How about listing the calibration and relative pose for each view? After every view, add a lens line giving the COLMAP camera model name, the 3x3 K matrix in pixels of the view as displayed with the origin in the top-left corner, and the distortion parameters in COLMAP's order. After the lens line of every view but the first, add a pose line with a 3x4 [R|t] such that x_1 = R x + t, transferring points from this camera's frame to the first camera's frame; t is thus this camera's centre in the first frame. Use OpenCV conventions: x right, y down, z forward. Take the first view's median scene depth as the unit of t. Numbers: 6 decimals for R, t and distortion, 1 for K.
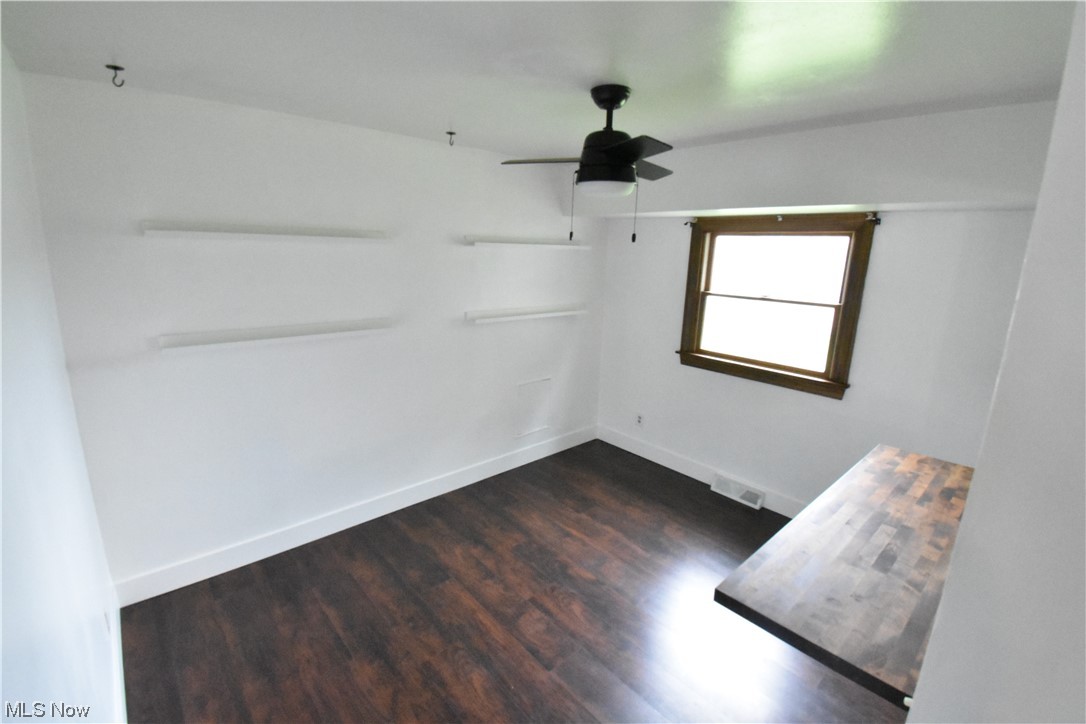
lens RADIAL K [[480.0, 0, 543.6], [0, 480.0, 360.3], [0, 0, 1]] dist [-0.013095, -0.000829]
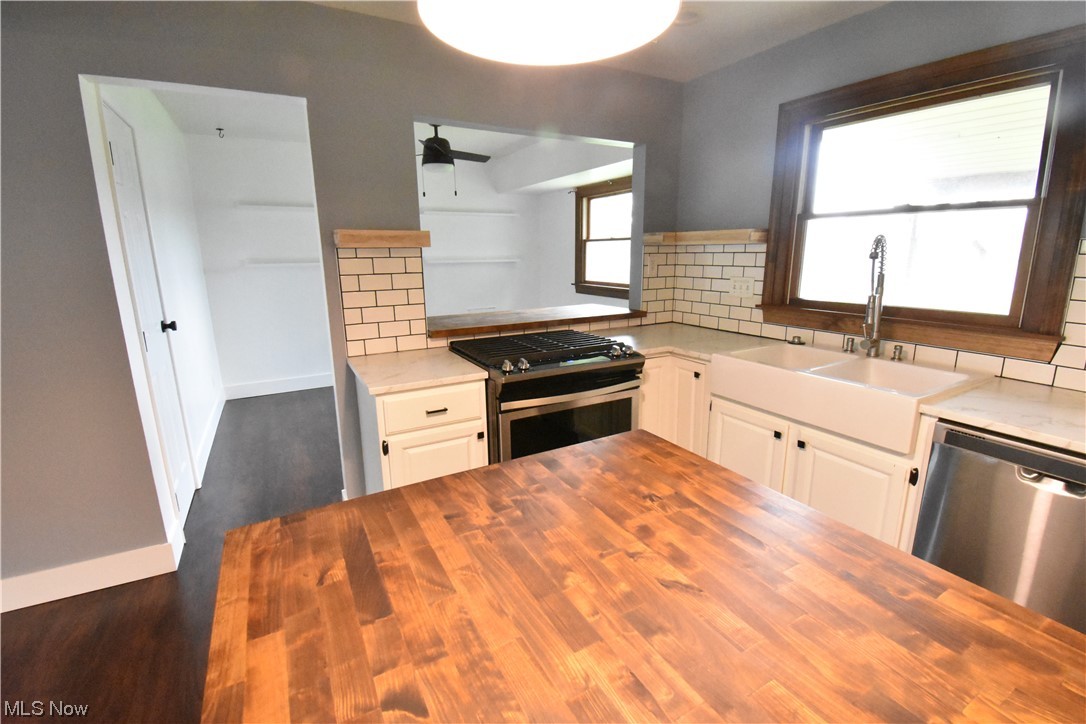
lens RADIAL K [[480.0, 0, 546.2], [0, 480.0, 358.9], [0, 0, 1]] dist [-0.013095, -0.000829]
pose [[0.973558, 0.020894, -0.227484, 0.555296], [-0.020986, 0.999778, 0.002015, 0.212397], [0.227475, 0.002812, 0.973780, -0.412418]]
